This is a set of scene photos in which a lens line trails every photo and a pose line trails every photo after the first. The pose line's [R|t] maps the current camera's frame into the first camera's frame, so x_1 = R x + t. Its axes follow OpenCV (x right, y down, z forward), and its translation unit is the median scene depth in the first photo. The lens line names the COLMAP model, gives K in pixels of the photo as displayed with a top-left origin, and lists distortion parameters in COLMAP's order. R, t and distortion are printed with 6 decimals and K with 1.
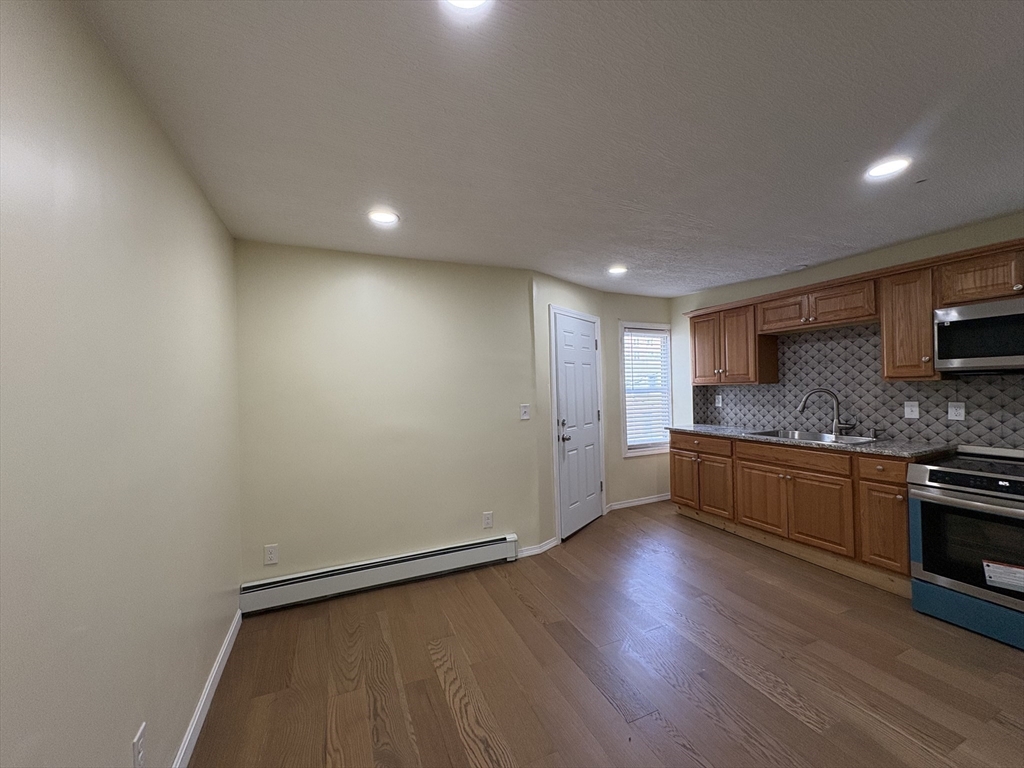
lens RADIAL K [[407.3, 0, 508.8], [0, 407.3, 385.8], [0, 0, 1]] dist [-0.002918, 0.000980]
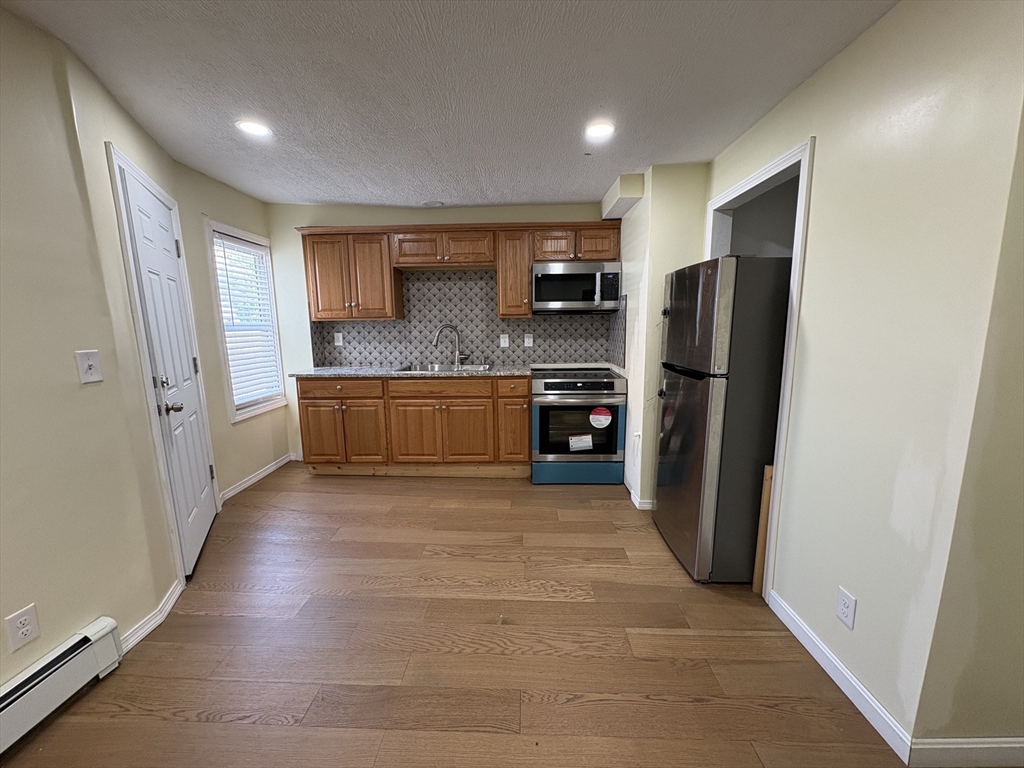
lens RADIAL K [[407.3, 0, 513.6], [0, 407.3, 386.7], [0, 0, 1]] dist [-0.002918, 0.000980]
pose [[0.425275, -0.123857, 0.896549, -0.174743], [-0.002350, 0.990437, 0.137942, 0.021805], [-0.905061, -0.060770, 0.420917, 0.361594]]
